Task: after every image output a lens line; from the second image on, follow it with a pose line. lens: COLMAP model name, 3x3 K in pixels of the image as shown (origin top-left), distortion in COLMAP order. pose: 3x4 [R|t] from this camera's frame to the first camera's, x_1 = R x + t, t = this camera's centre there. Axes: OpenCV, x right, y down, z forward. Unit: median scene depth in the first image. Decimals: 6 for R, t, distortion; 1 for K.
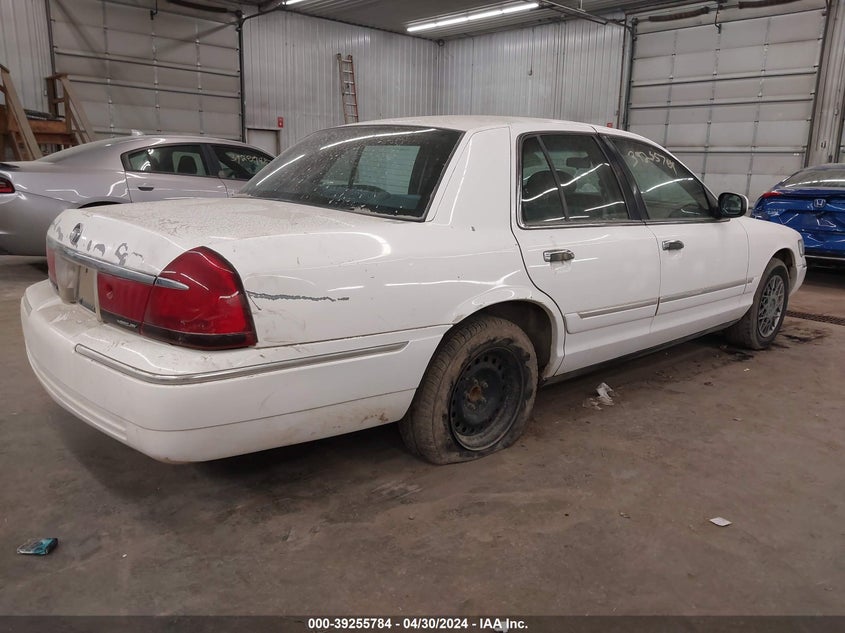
lens RADIAL K [[677.0, 0, 403.5], [0, 677.0, 318.8], [0, 0, 1]] dist [-0.008369, -0.003625]
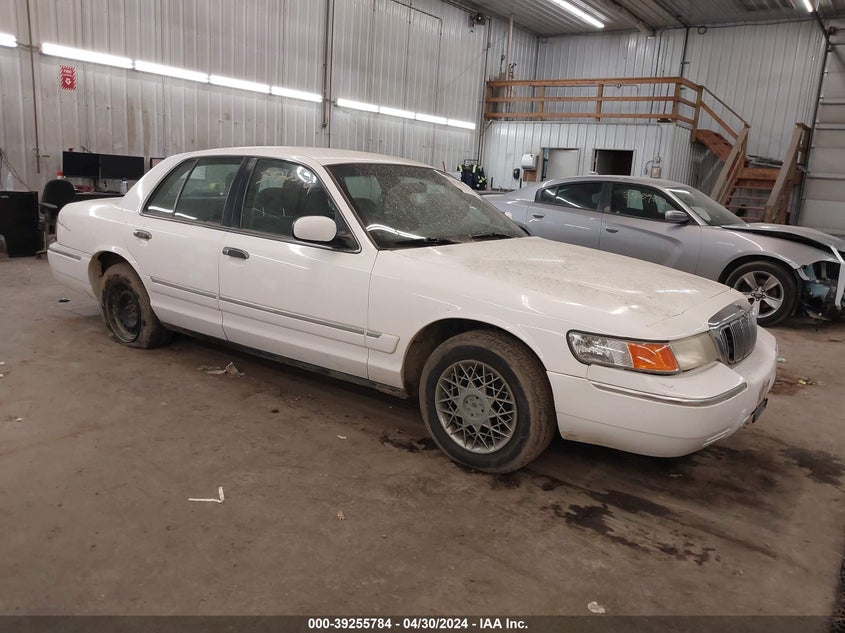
lens RADIAL K [[677.0, 0, 403.5], [0, 677.0, 318.8], [0, 0, 1]] dist [-0.008369, -0.003625]
pose [[0.207258, 0.213976, -0.954599, 1.559488], [-0.254330, 0.954020, 0.158627, -0.255854], [0.944648, 0.209907, 0.252149, 1.024882]]
